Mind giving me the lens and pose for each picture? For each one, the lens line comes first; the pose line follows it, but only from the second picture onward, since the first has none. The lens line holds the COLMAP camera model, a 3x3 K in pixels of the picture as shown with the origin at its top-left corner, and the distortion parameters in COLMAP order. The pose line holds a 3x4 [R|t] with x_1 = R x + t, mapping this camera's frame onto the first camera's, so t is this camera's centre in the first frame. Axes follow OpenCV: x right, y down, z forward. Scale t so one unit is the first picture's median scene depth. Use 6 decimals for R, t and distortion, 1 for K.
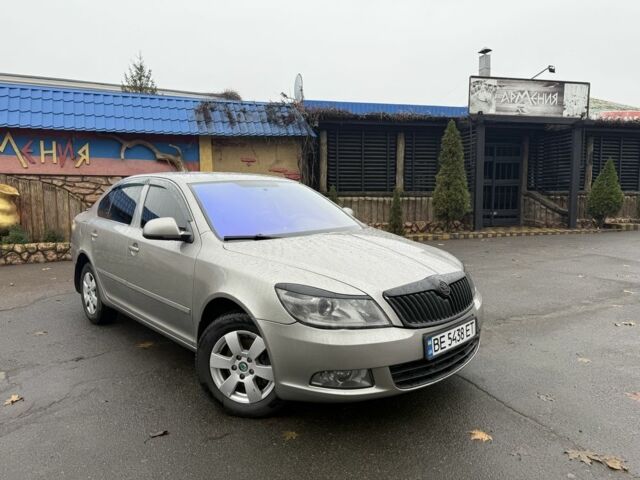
lens RADIAL K [[449.2, 0, 318.9], [0, 449.2, 241.2], [0, 0, 1]] dist [0.080238, -0.105647]
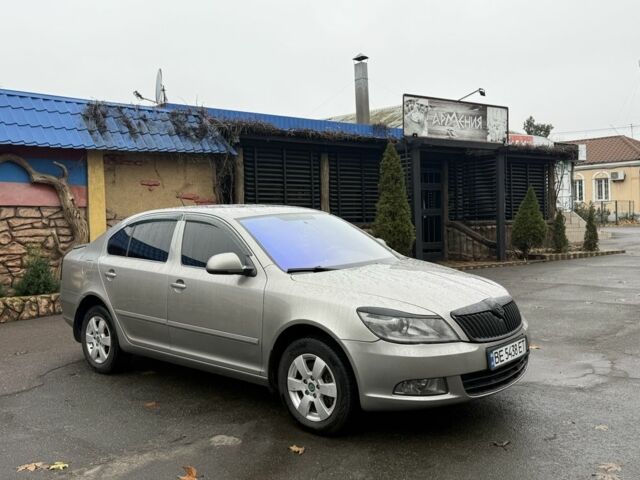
lens RADIAL K [[639.8, 0, 321.7], [0, 639.8, 238.4], [0, 0, 1]] dist [0.191512, -0.444810]
pose [[0.923775, -0.022372, 0.382282, -0.307018], [0.056526, 0.995323, -0.078345, 0.010166], [-0.378742, 0.093981, 0.920718, -0.082042]]
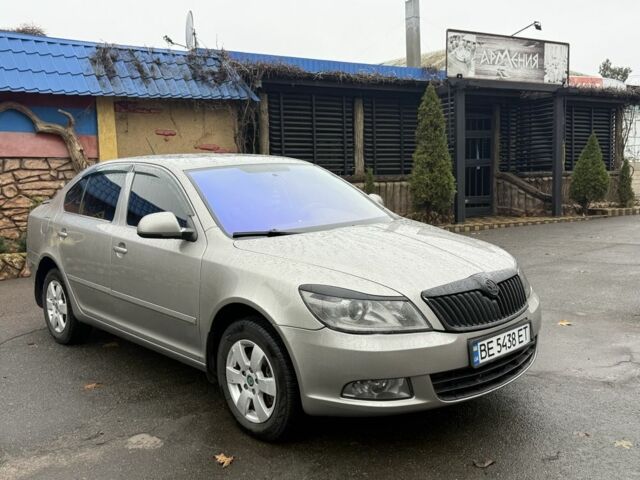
lens RADIAL K [[639.0, 0, 318.9], [0, 639.0, 241.7], [0, 0, 1]] dist [0.187947, -0.434469]
pose [[0.958168, -0.044056, 0.282795, -0.221494], [0.047380, 0.998865, -0.004922, 0.004627], [-0.282257, 0.018115, 0.959168, -0.024515]]
